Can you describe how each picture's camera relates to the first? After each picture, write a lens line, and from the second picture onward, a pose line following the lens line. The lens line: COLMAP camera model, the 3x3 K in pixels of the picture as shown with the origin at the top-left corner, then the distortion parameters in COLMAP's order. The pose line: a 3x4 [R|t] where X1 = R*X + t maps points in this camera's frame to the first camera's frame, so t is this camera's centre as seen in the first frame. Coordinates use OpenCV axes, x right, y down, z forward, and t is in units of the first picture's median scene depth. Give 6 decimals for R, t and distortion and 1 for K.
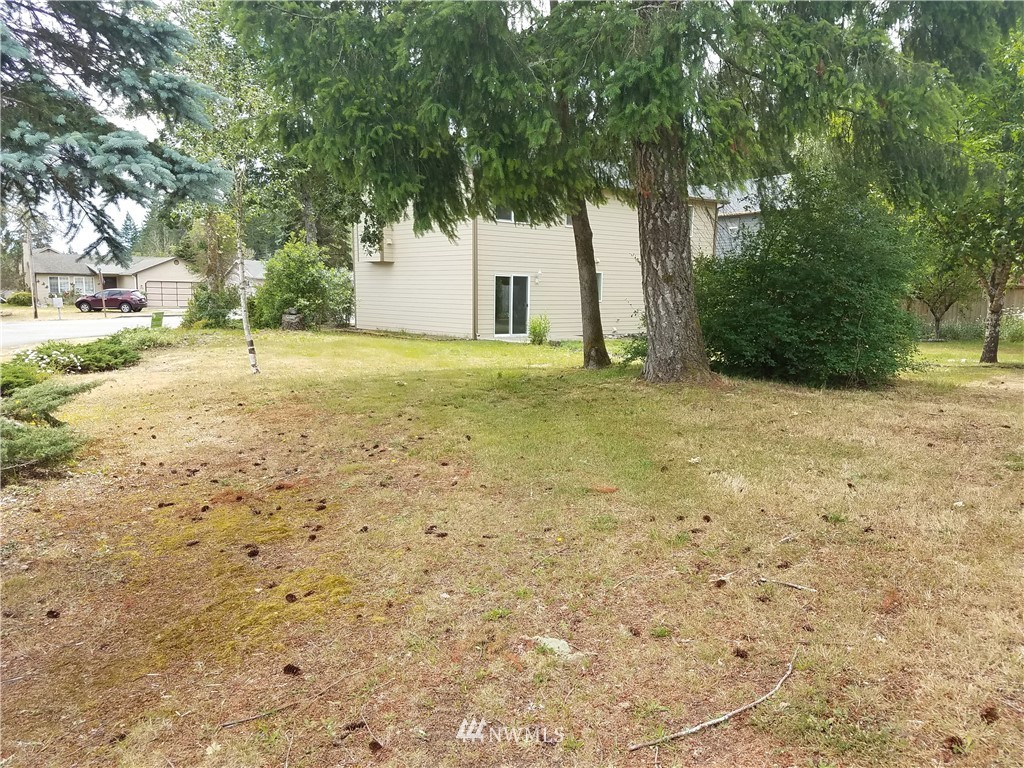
lens RADIAL K [[772.8, 0, 474.1], [0, 772.8, 382.6], [0, 0, 1]] dist [0.201191, -0.252198]
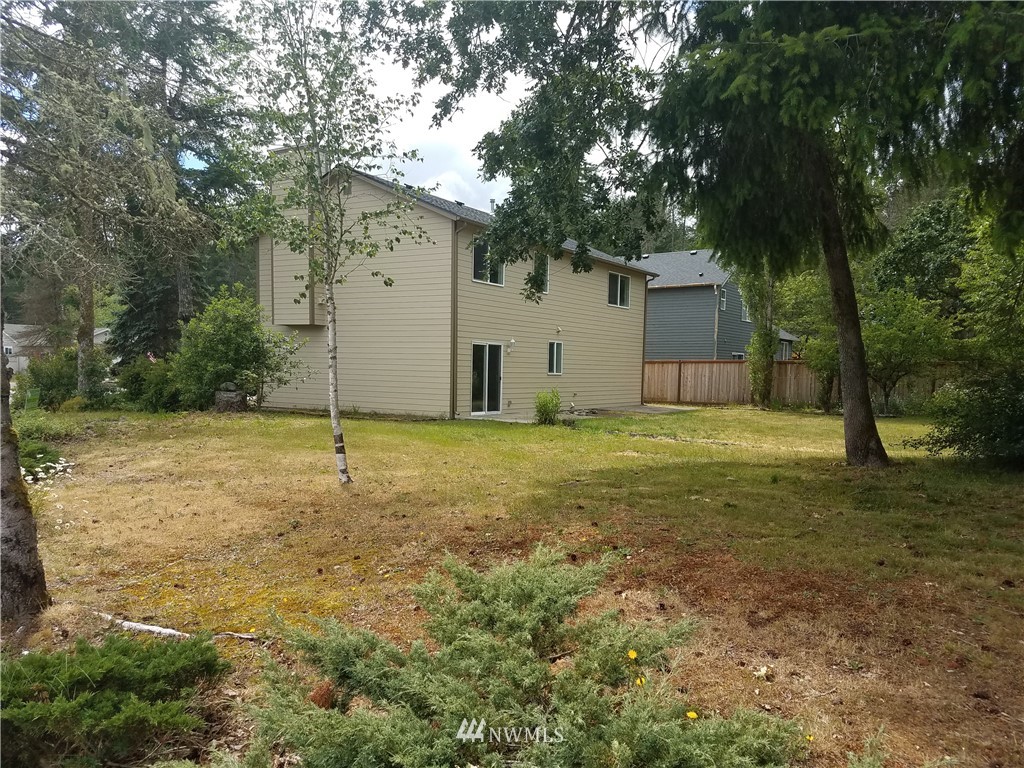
lens RADIAL K [[772.8, 0, 474.1], [0, 772.8, 382.6], [0, 0, 1]] dist [0.201191, -0.252198]
pose [[0.952388, -0.001065, 0.304886, -0.227542], [0.028502, 0.995926, -0.085555, -0.022428], [-0.303553, 0.090171, 0.948538, 0.194973]]
